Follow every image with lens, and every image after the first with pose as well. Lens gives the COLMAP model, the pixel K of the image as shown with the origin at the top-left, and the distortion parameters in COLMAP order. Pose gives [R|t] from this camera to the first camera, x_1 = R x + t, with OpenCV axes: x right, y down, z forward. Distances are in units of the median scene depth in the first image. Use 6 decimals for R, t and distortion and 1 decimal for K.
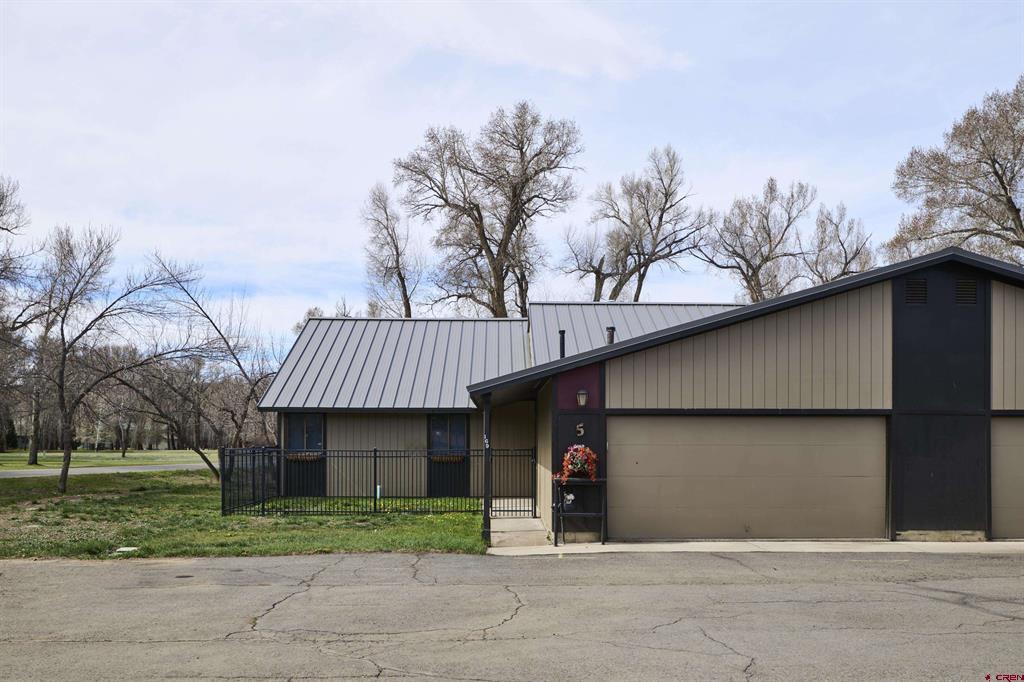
lens RADIAL K [[868.8, 0, 511.3], [0, 868.8, 437.1], [0, 0, 1]] dist [-0.001692, 0.000641]
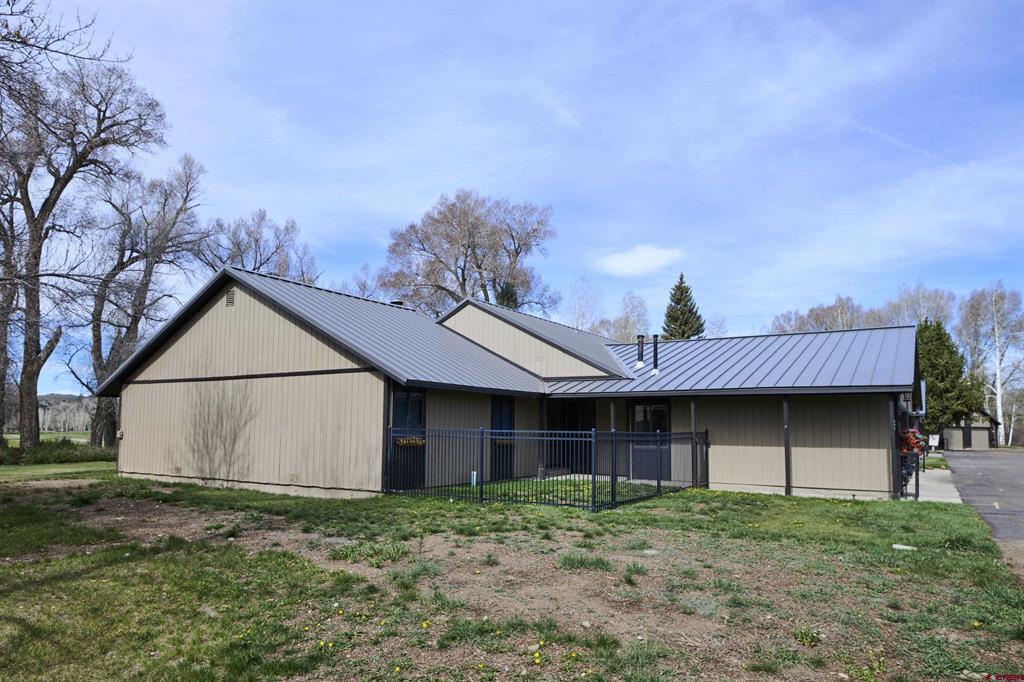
lens RADIAL K [[667.1, 0, 509.9], [0, 667.1, 375.8], [0, 0, 1]] dist [-0.003209, -0.001261]
pose [[0.557012, 0.069910, 0.827557, -0.293403], [-0.009601, 0.996926, -0.077755, 0.003422], [-0.830449, 0.035365, 0.555971, 0.228313]]
